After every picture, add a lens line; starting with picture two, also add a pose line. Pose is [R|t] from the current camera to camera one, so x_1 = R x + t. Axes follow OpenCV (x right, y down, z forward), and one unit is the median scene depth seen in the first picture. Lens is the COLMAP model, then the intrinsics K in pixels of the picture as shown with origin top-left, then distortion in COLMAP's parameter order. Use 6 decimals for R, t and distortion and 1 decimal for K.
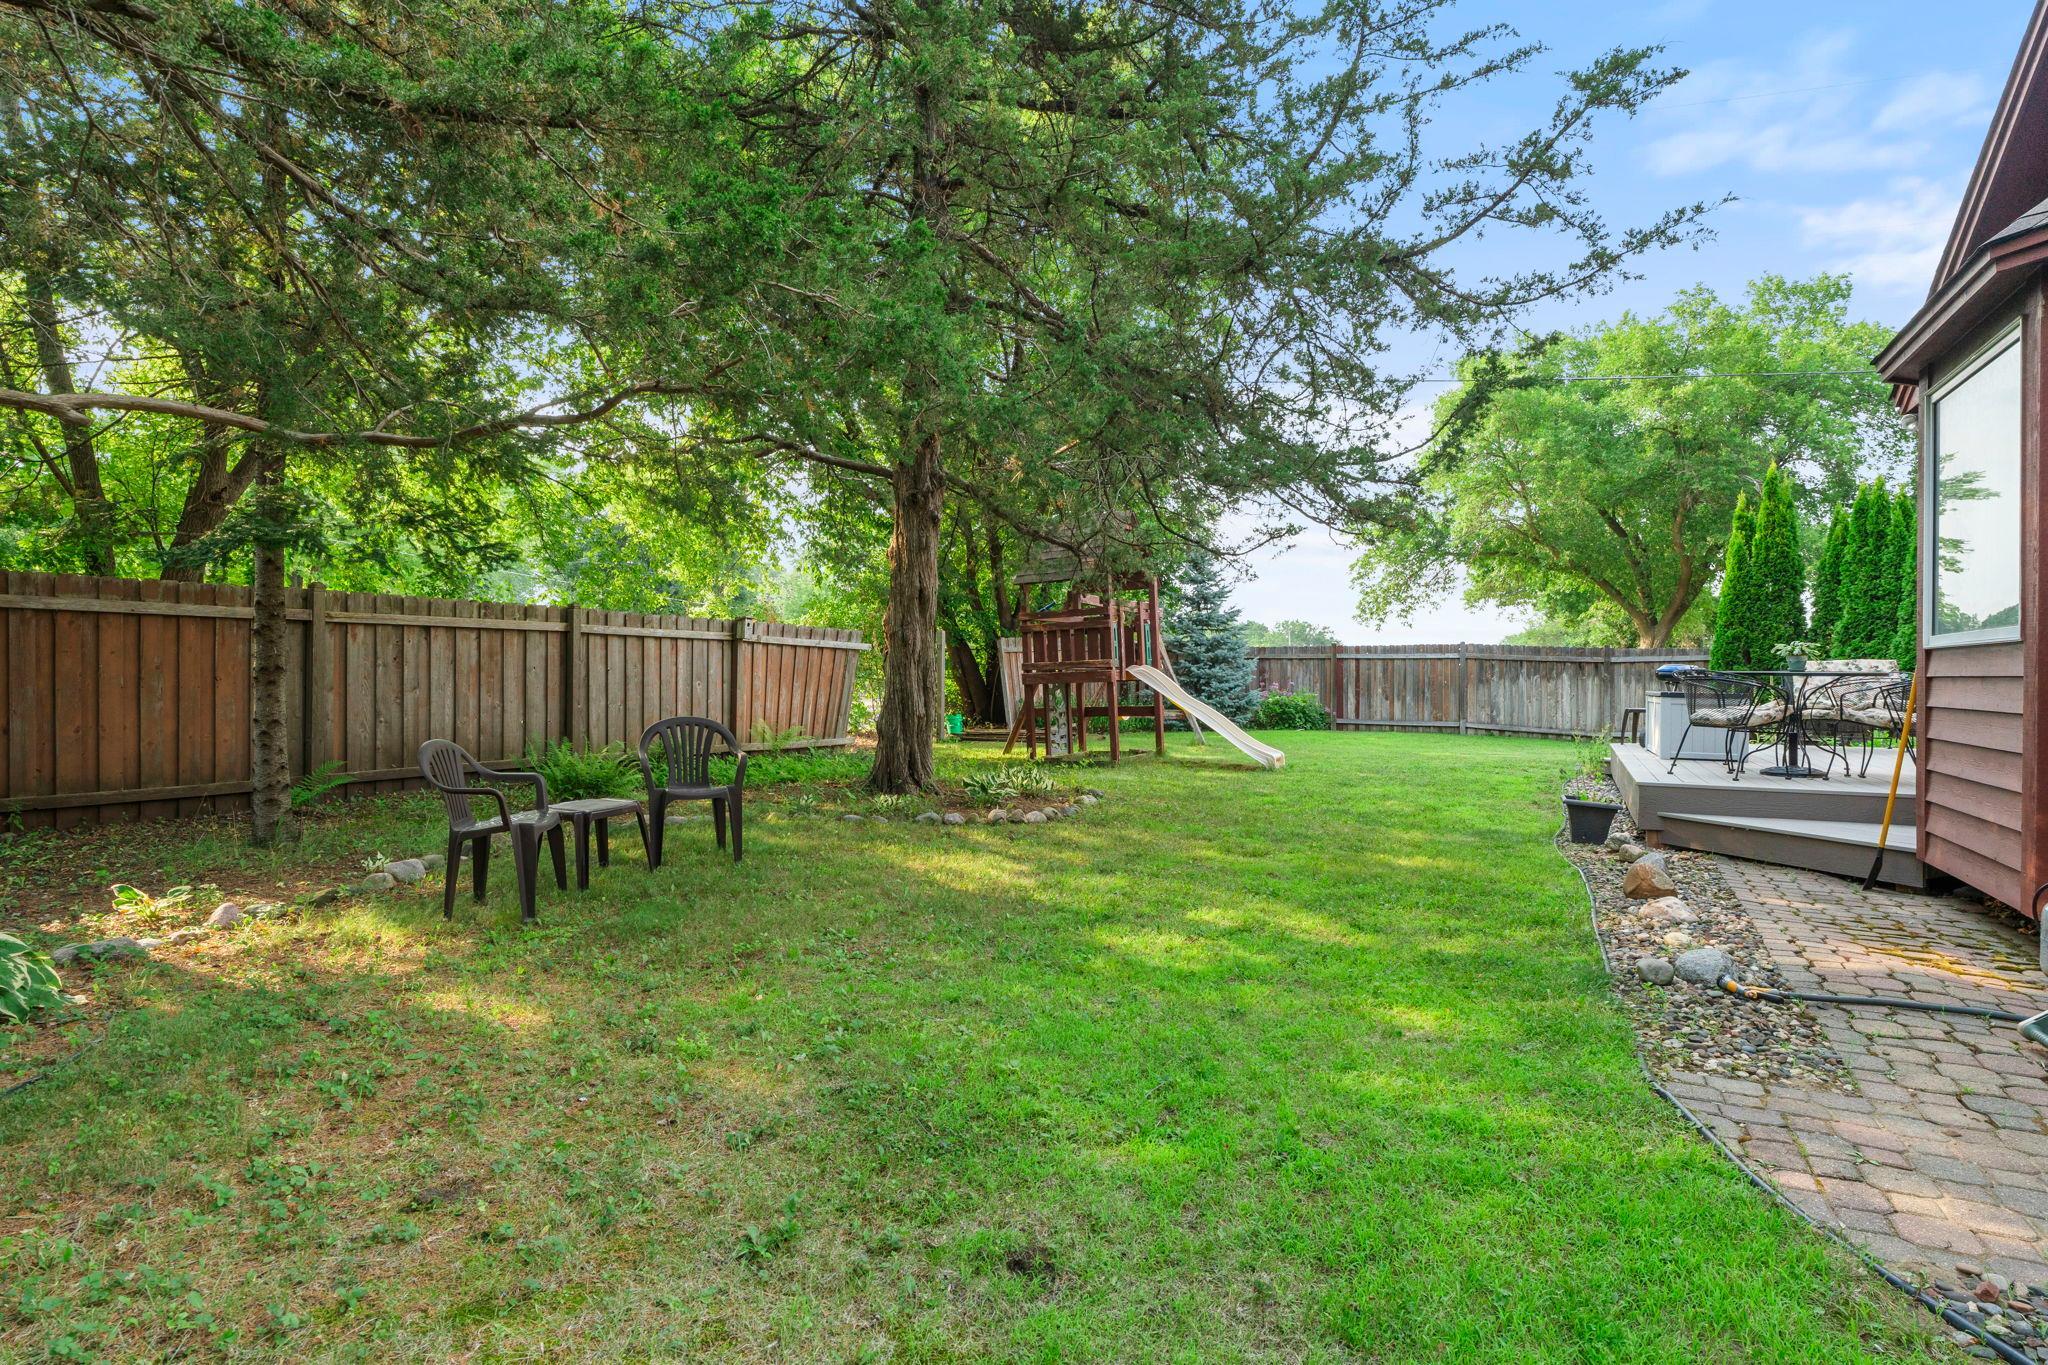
lens RADIAL K [[955.0, 0, 1128.0], [0, 955.0, 682.8], [0, 0, 1]] dist [-0.000403, 0.000195]
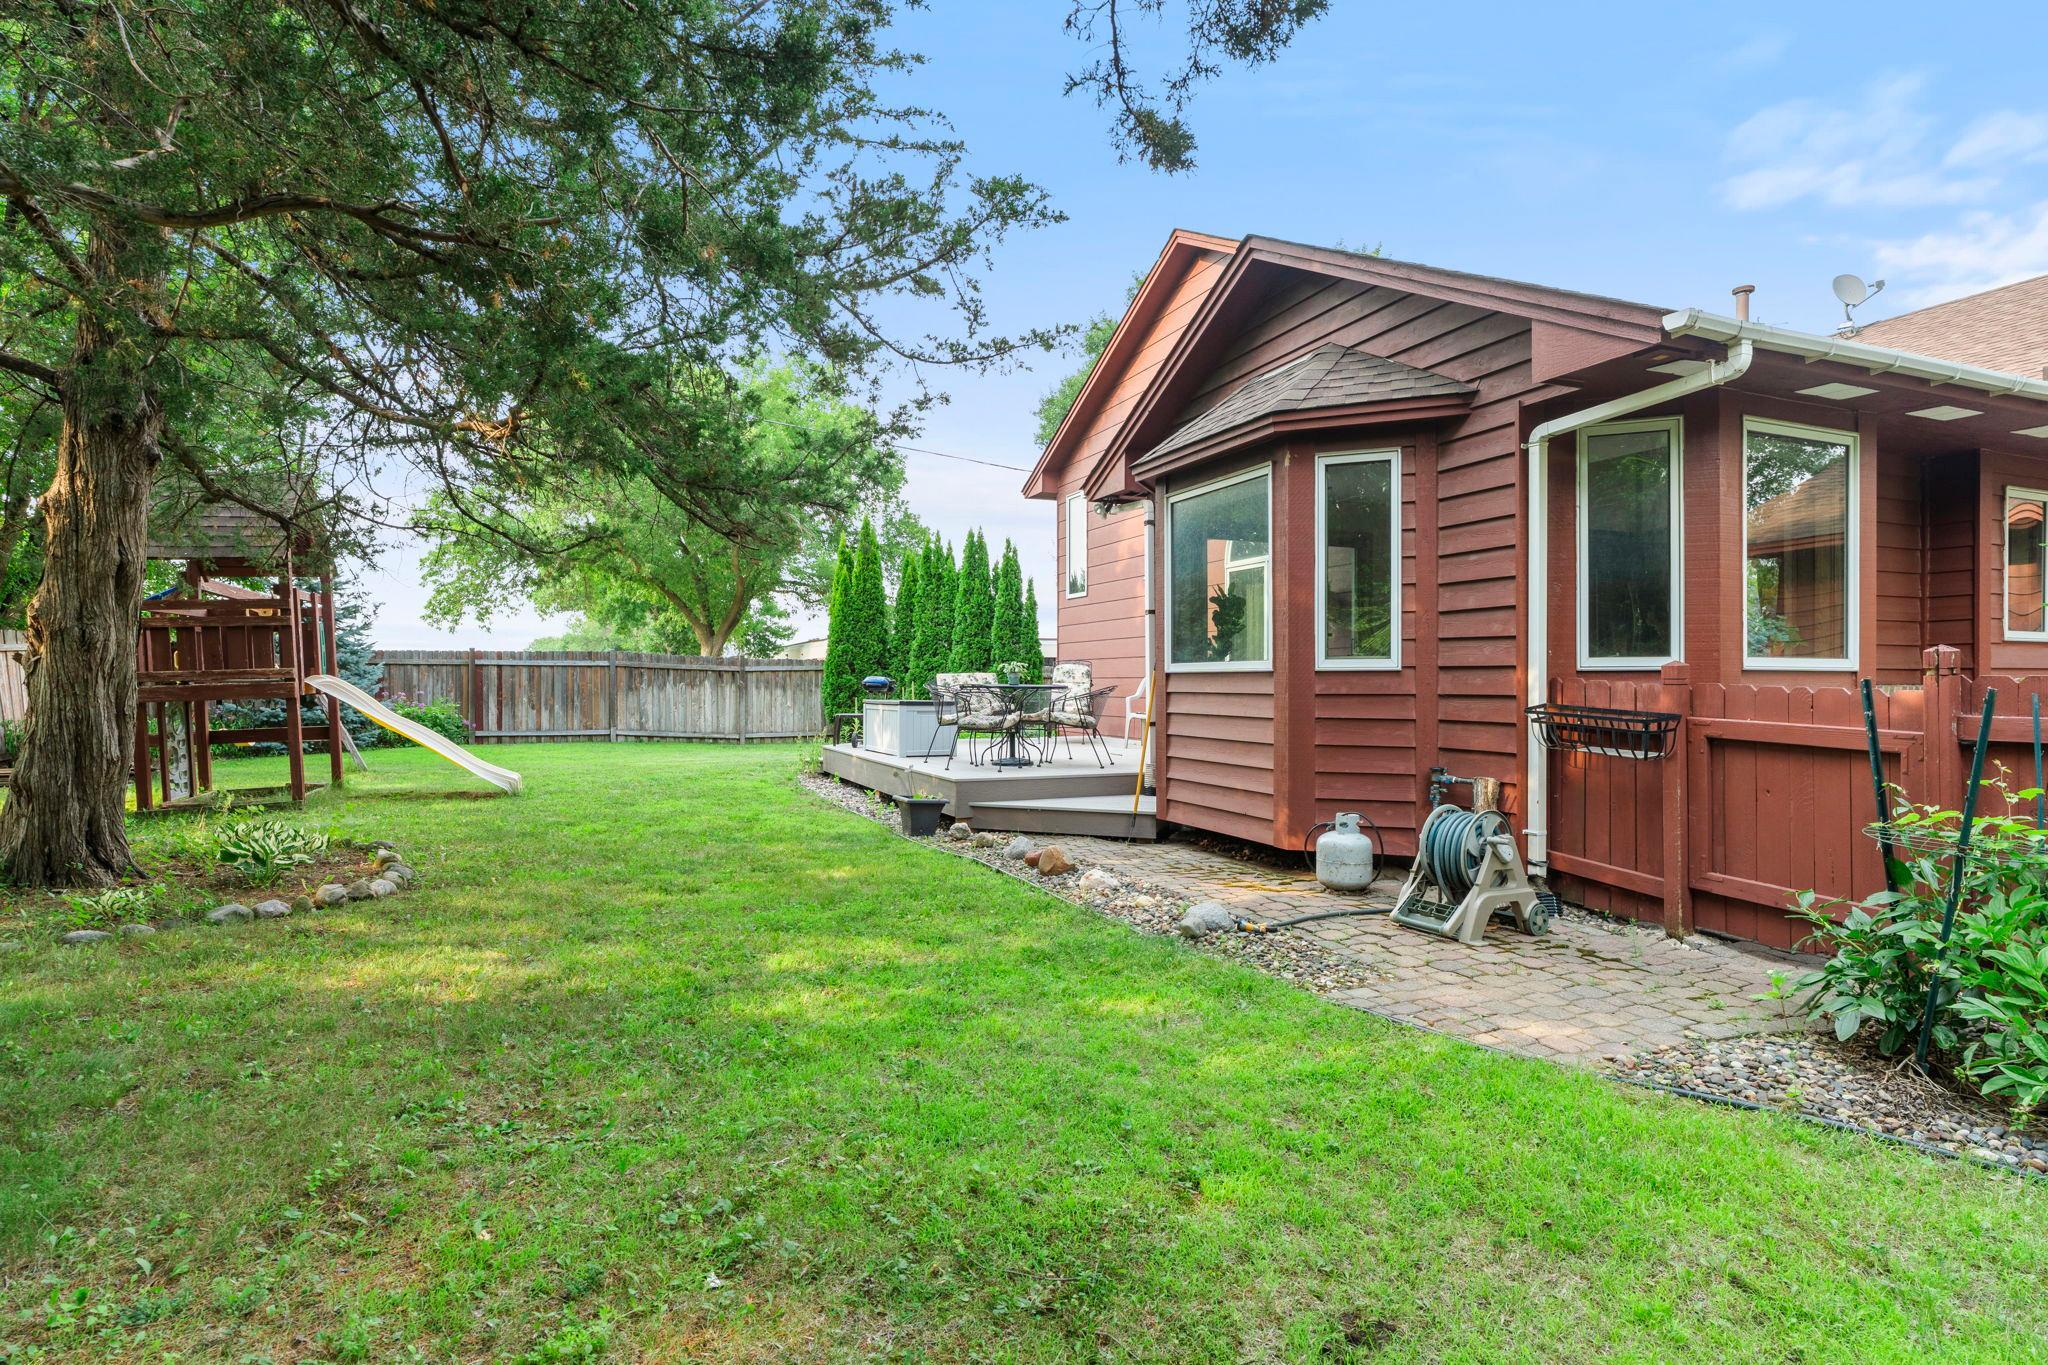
lens RADIAL K [[918.7, 0, 1024.0], [0, 918.7, 682.5], [0, 0, 1]] dist [-0.003123, 0.000002]
pose [[0.704951, -0.000665, 0.709256, -0.225755], [0.005687, 0.999973, -0.004715, -0.011255], [-0.709234, 0.007357, 0.704935, 0.130037]]
